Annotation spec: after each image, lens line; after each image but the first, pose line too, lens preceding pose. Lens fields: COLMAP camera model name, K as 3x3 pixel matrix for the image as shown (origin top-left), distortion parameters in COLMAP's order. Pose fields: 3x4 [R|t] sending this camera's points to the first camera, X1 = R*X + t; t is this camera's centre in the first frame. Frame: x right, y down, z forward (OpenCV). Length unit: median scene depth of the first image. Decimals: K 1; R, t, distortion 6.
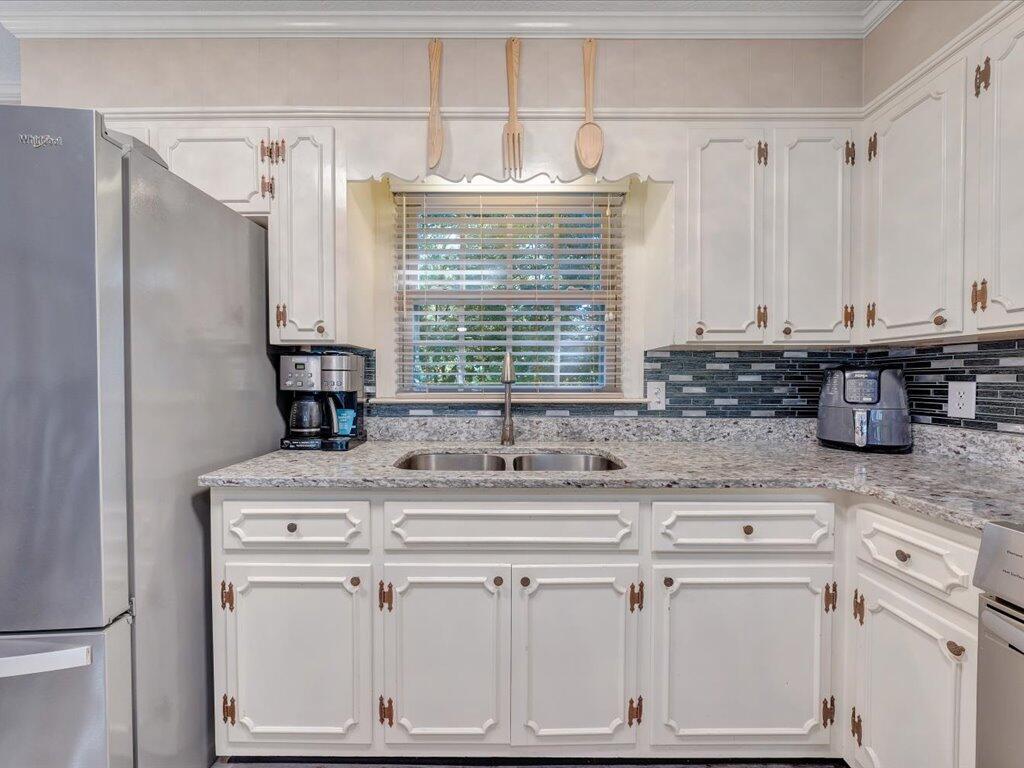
lens RADIAL K [[392.6, 0, 503.7], [0, 392.6, 385.3], [0, 0, 1]] dist [-0.002330, -0.000128]
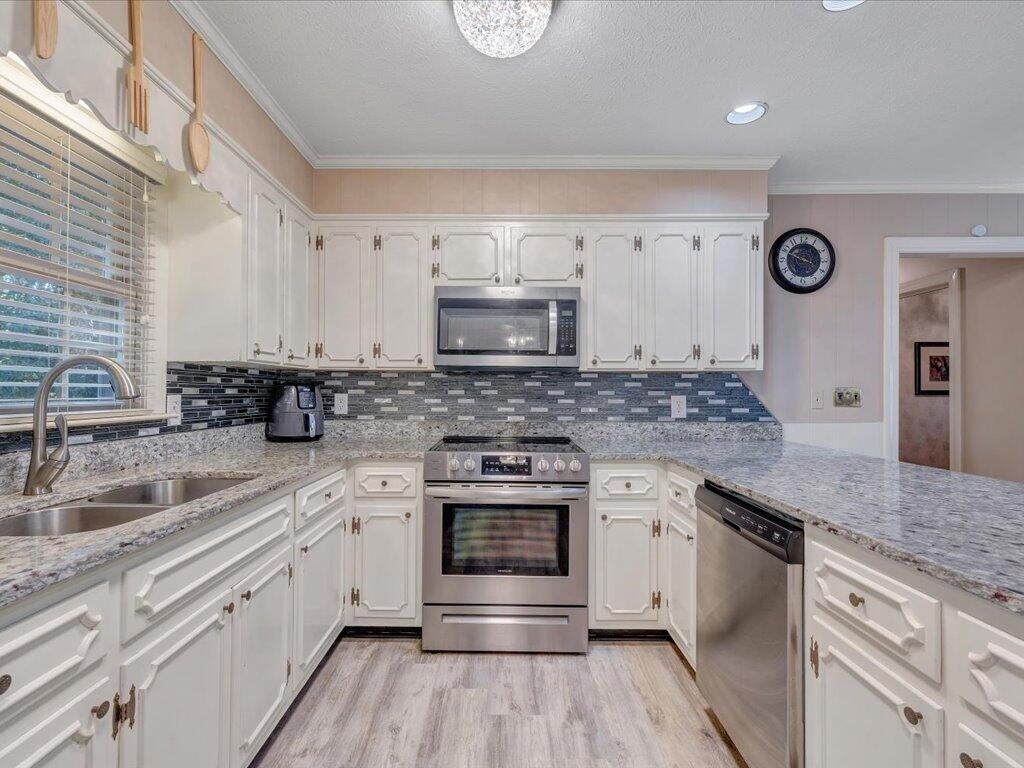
lens RADIAL K [[476.6, 0, 501.6], [0, 476.6, 384.7], [0, 0, 1]] dist [-0.000121, -0.000042]
pose [[0.007941, 0.012348, 0.999892, -0.861437], [0.012497, 0.999844, -0.012446, -0.011612], [-0.999890, 0.012595, 0.007786, 0.246759]]
